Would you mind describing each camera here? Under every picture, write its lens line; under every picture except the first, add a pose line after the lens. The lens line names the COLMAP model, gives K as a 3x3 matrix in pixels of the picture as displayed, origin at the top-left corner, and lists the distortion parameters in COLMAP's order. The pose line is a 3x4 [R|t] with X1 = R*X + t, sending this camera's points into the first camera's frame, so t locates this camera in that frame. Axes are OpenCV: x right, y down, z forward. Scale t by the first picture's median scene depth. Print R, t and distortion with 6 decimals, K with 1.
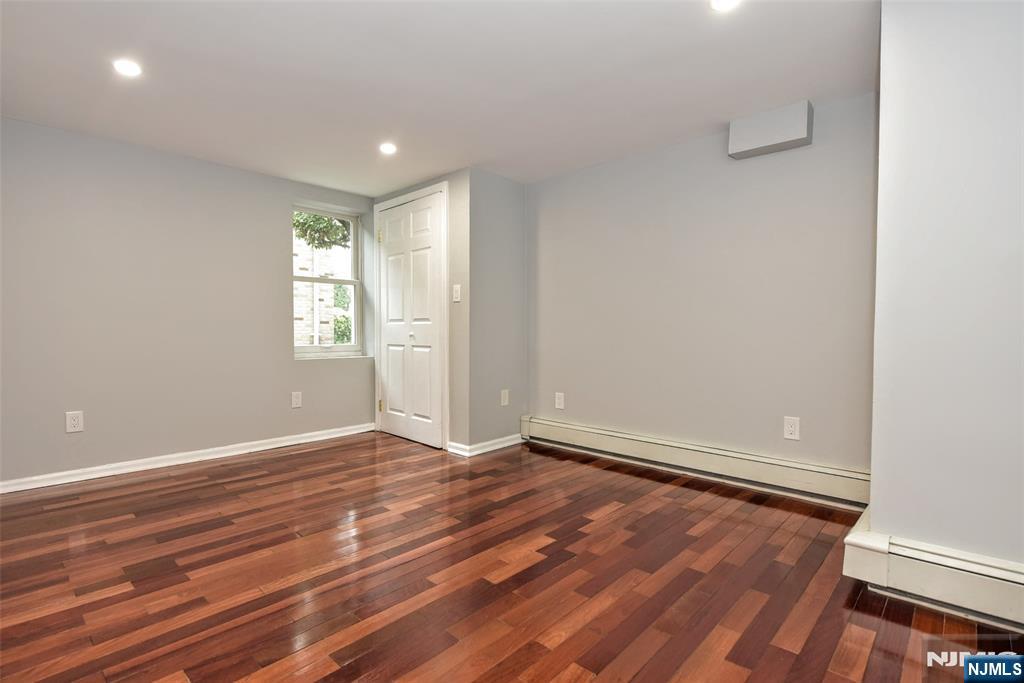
lens RADIAL K [[499.7, 0, 512.0], [0, 499.7, 341.5], [0, 0, 1]] dist [-0.000327, -0.000829]
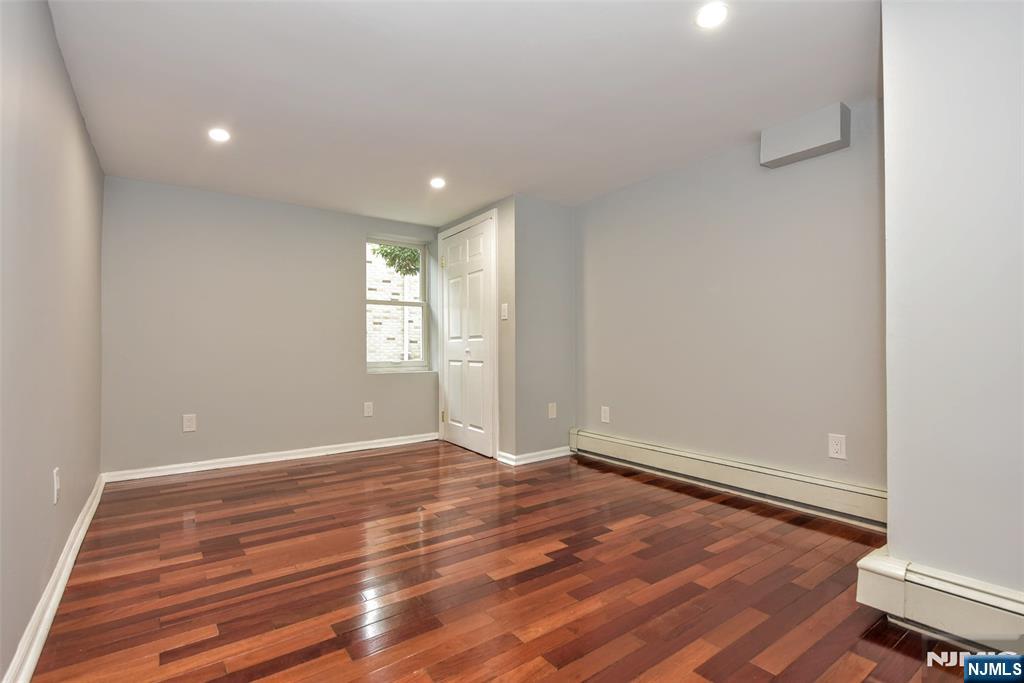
lens RADIAL K [[485.6, 0, 512.3], [0, 485.6, 344.0], [0, 0, 1]] dist [-0.003156, 0.000336]
pose [[0.980898, -0.009537, -0.194291, 0.137074], [0.003033, 0.999426, -0.033747, 0.010156], [0.194501, 0.032513, 0.980363, -0.017209]]
